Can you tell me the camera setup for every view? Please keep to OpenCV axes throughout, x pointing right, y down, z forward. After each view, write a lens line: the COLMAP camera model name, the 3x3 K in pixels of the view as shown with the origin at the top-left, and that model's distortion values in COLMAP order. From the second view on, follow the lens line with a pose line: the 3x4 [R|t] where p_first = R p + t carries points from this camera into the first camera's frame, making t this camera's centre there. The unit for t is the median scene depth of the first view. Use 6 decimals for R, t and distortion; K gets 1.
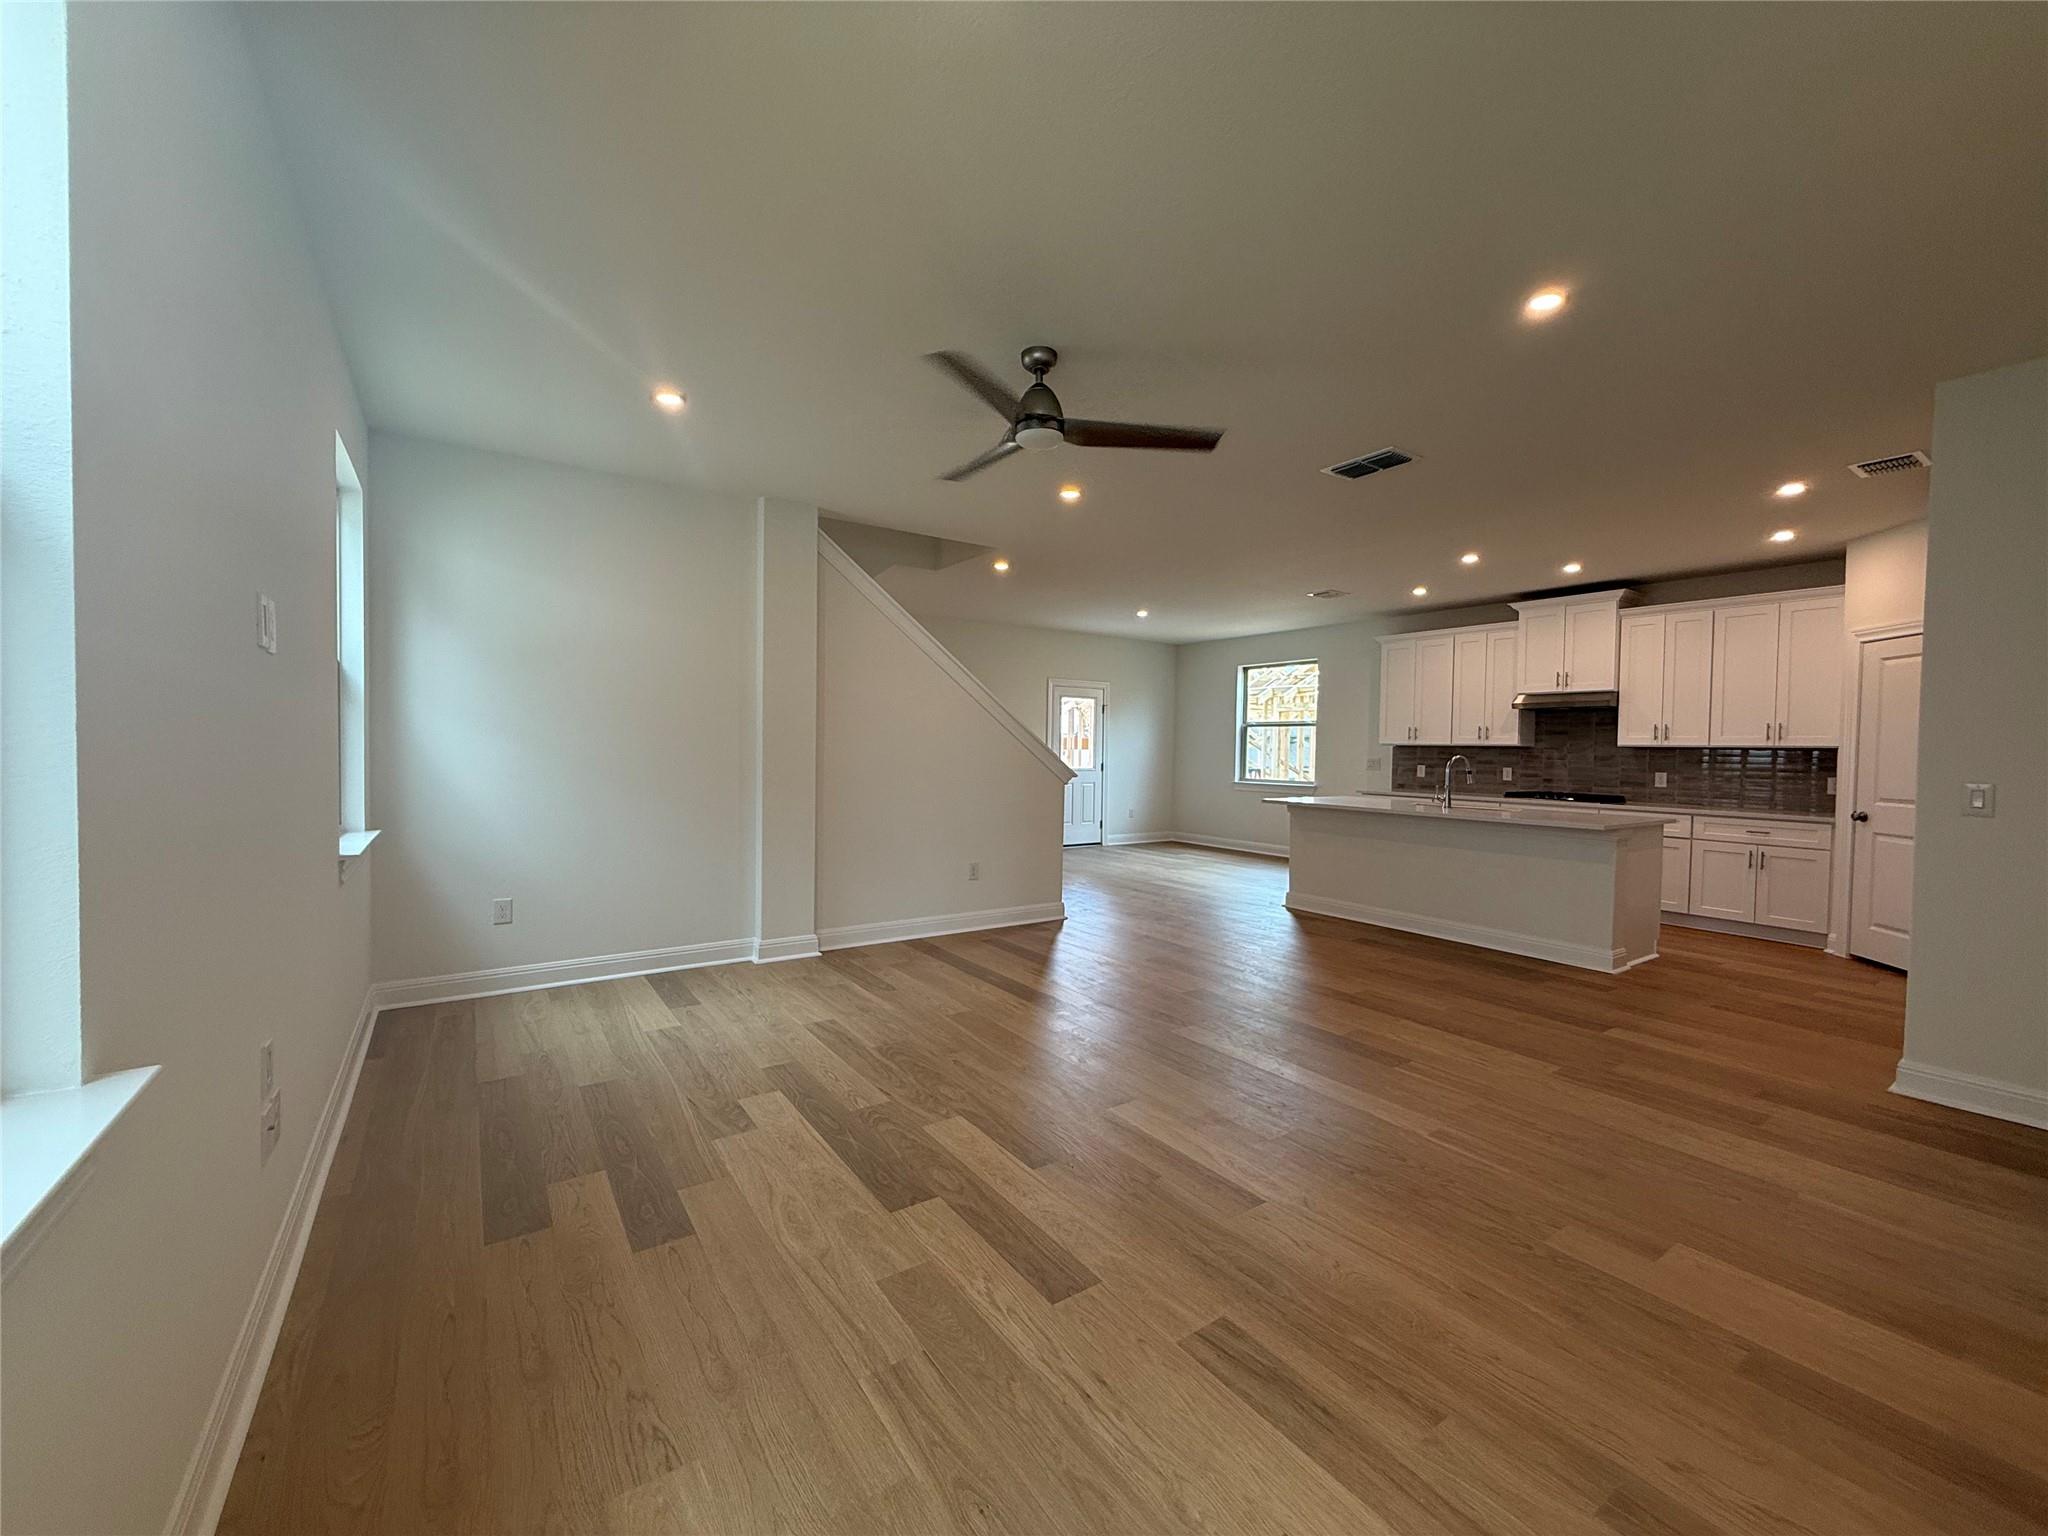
lens RADIAL K [[817.1, 0, 1024.0], [0, 817.1, 768.0], [0, 0, 1]] dist [-0.000220, -0.000299]
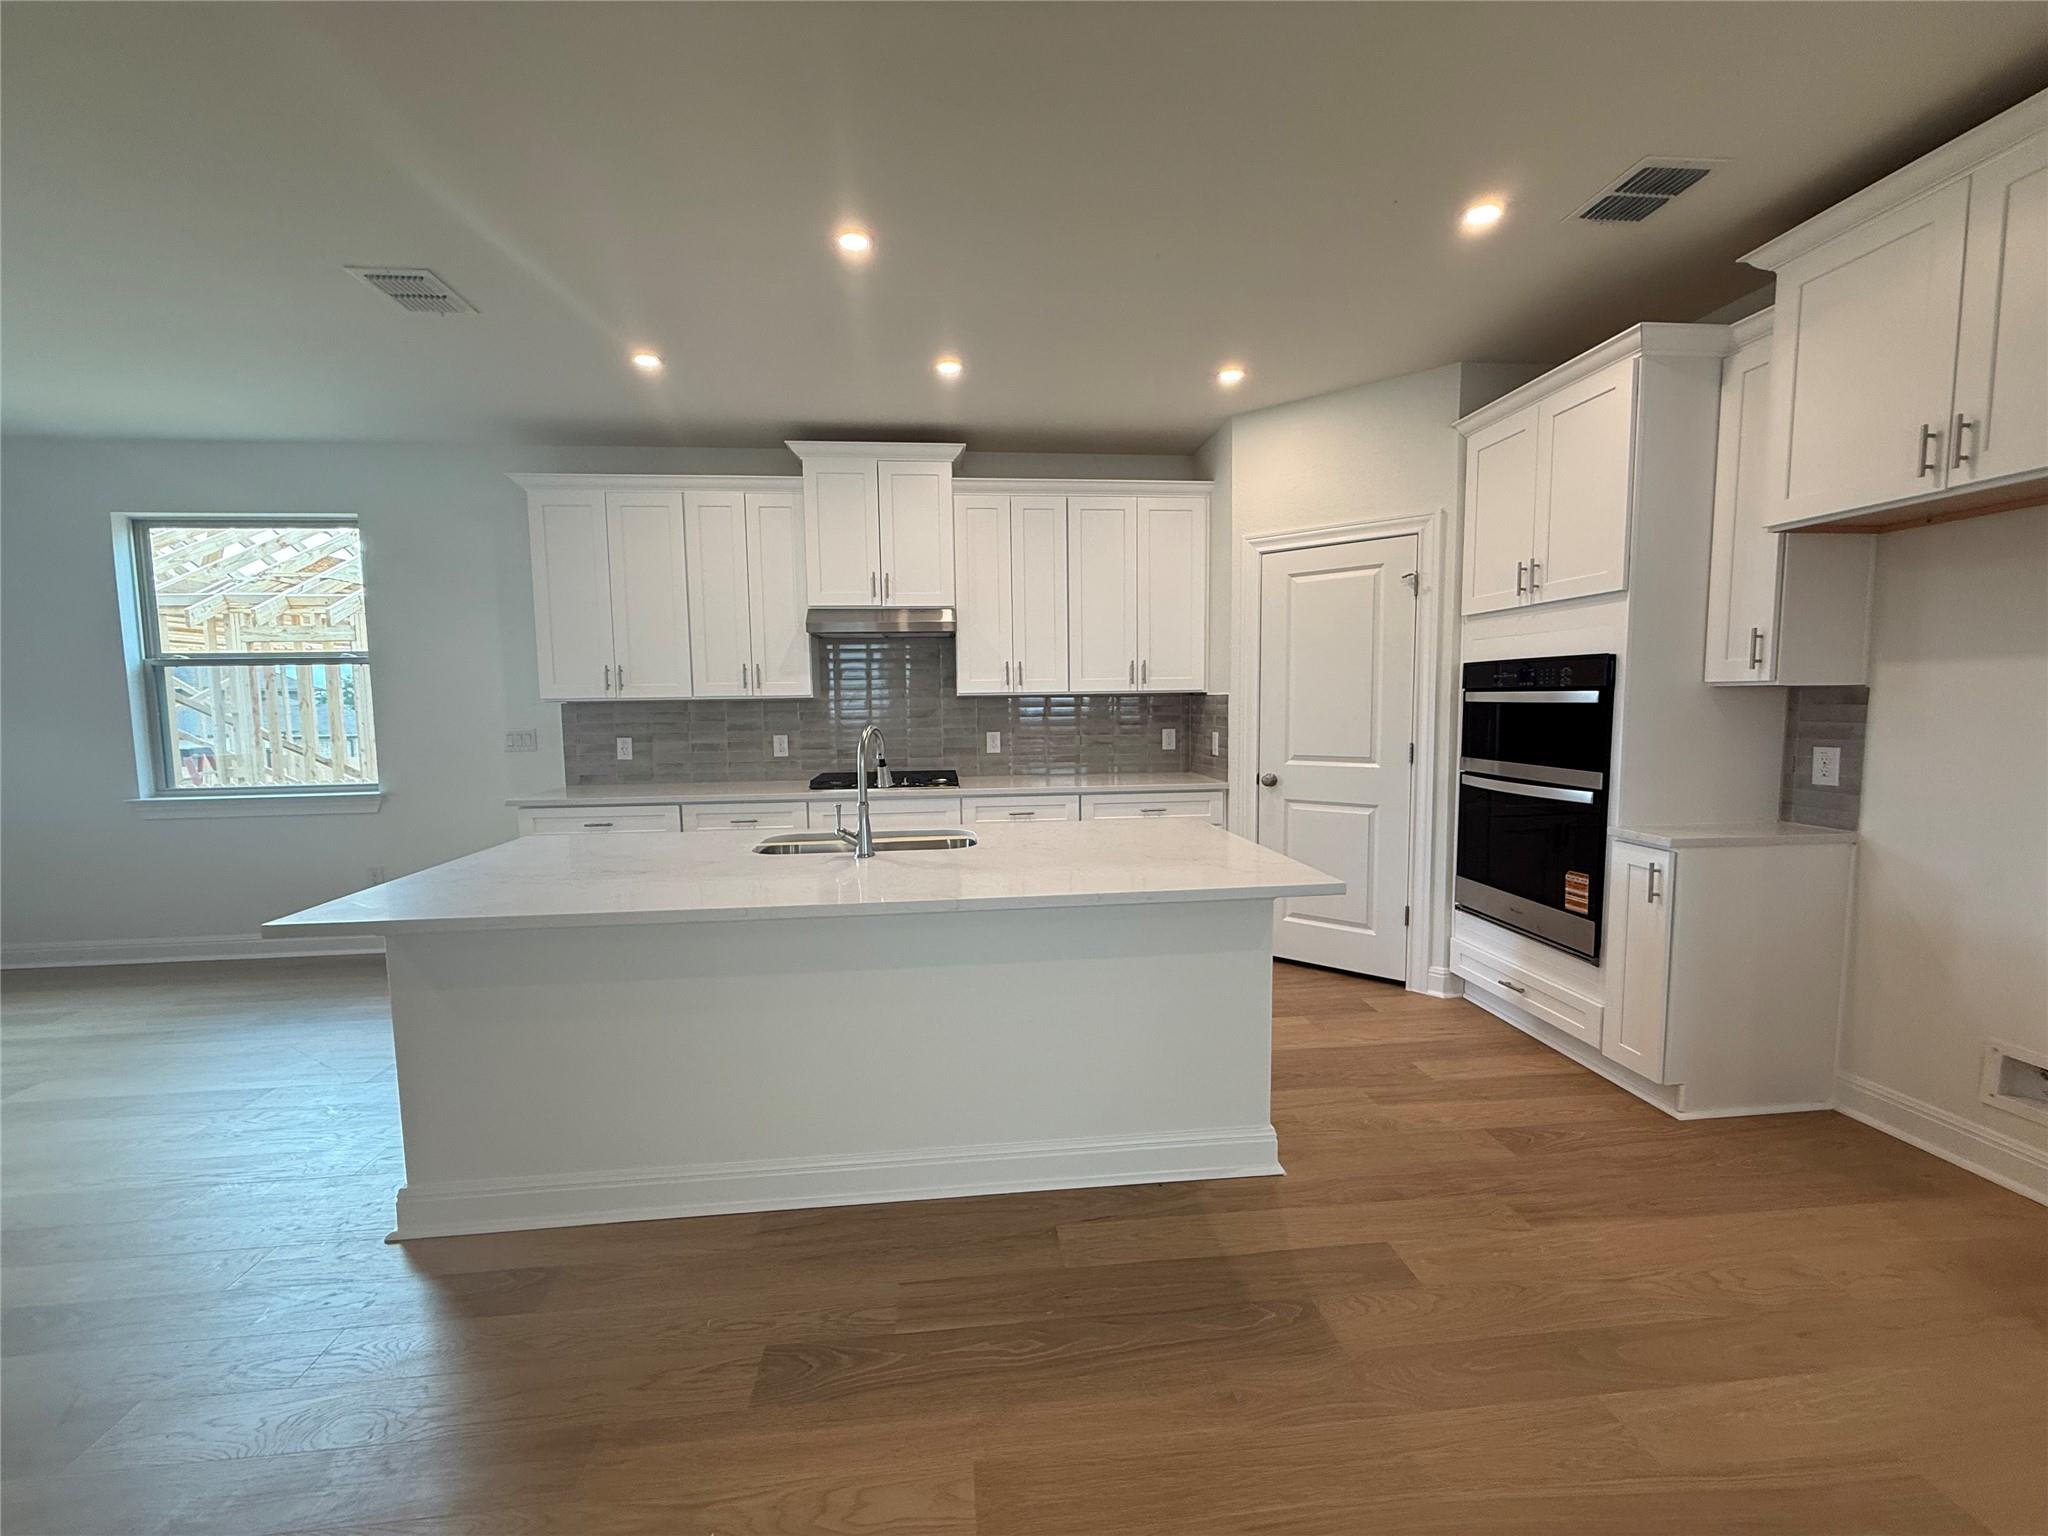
lens RADIAL K [[817.1, 0, 1024.0], [0, 817.1, 768.0], [0, 0, 1]] dist [-0.000220, -0.000299]
pose [[0.480689, -0.095584, 0.871666, 0.163956], [0.044018, 0.995418, 0.084880, -0.019950], [-0.875786, -0.002432, 0.482694, 0.581680]]
